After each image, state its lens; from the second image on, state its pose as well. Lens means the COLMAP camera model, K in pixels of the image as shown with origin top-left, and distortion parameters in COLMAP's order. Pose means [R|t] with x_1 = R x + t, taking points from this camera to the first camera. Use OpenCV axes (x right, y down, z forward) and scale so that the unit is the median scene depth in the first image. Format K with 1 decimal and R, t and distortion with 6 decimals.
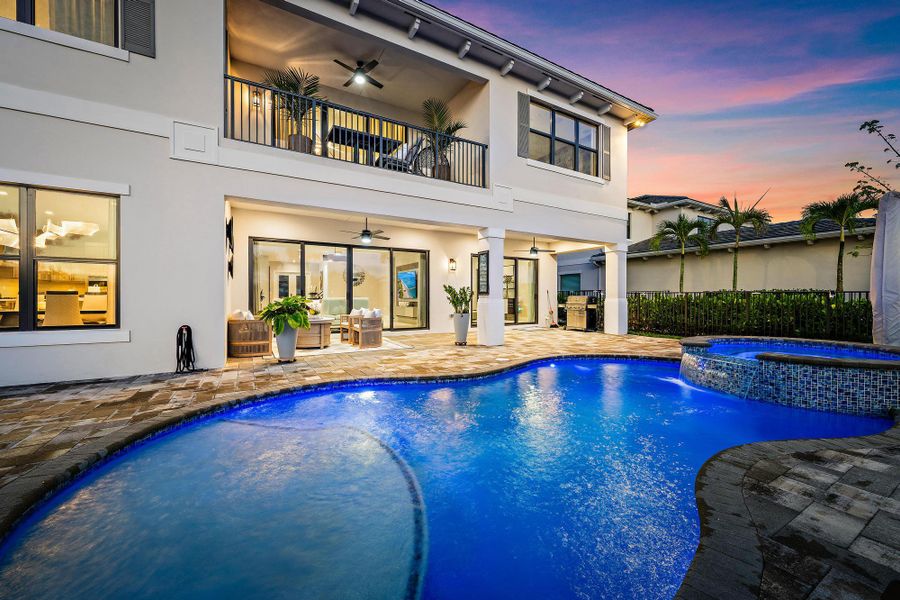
lens RADIAL K [[351.7, 0, 452.4], [0, 351.7, 300.4], [0, 0, 1]] dist [-0.000640, -0.000101]
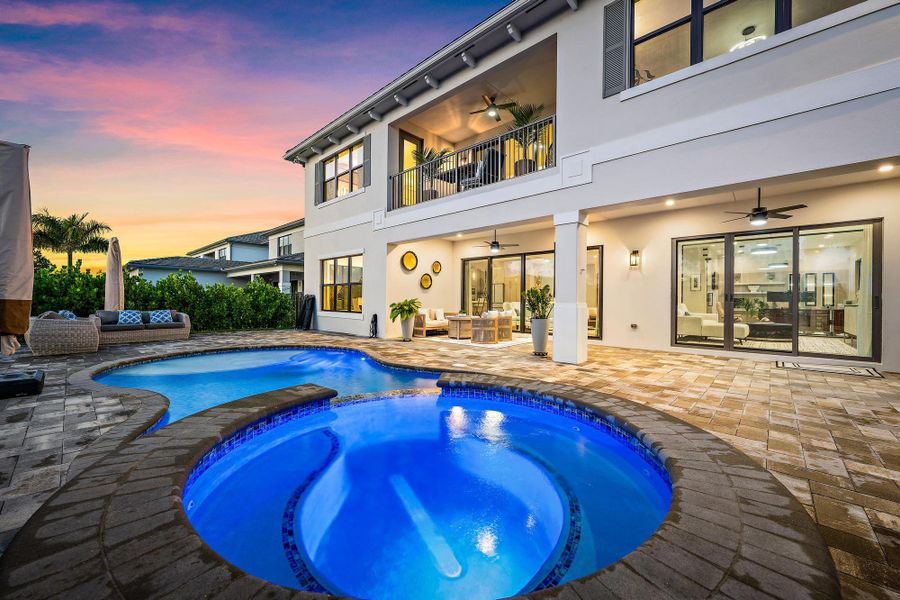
lens RADIAL K [[351.7, 0, 452.4], [0, 351.7, 300.4], [0, 0, 1]] dist [-0.000640, -0.000101]
pose [[0.297823, 0.000325, -0.954621, 0.716567], [-0.014566, 0.999885, -0.004204, -0.001599], [0.954510, 0.015157, 0.297794, 0.477966]]
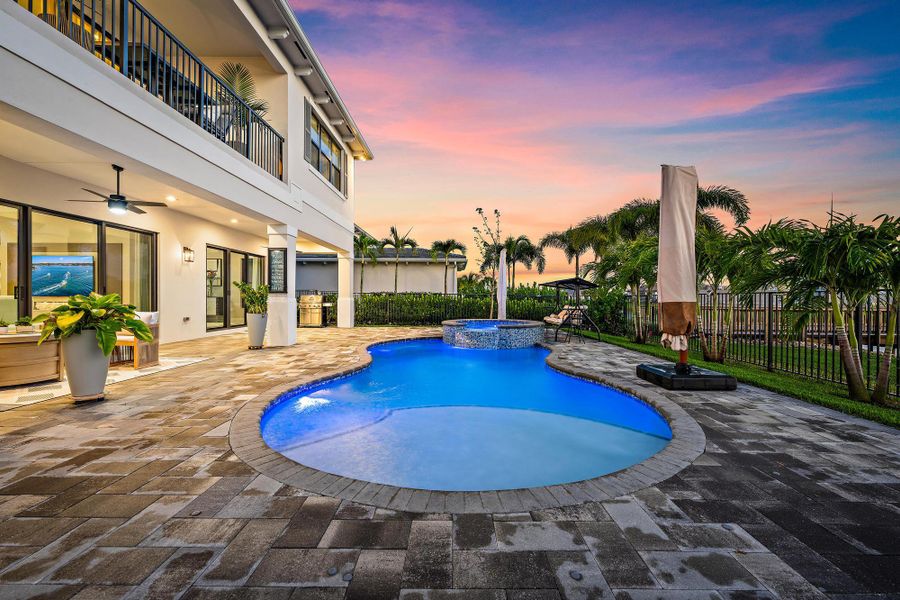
lens RADIAL K [[351.7, 0, 452.4], [0, 351.7, 300.4], [0, 0, 1]] dist [-0.000640, -0.000101]
pose [[0.503614, -0.006321, 0.863906, -0.455003], [0.003396, 0.999980, 0.005337, -0.000872], [-0.863922, 0.000246, 0.503625, 0.102604]]
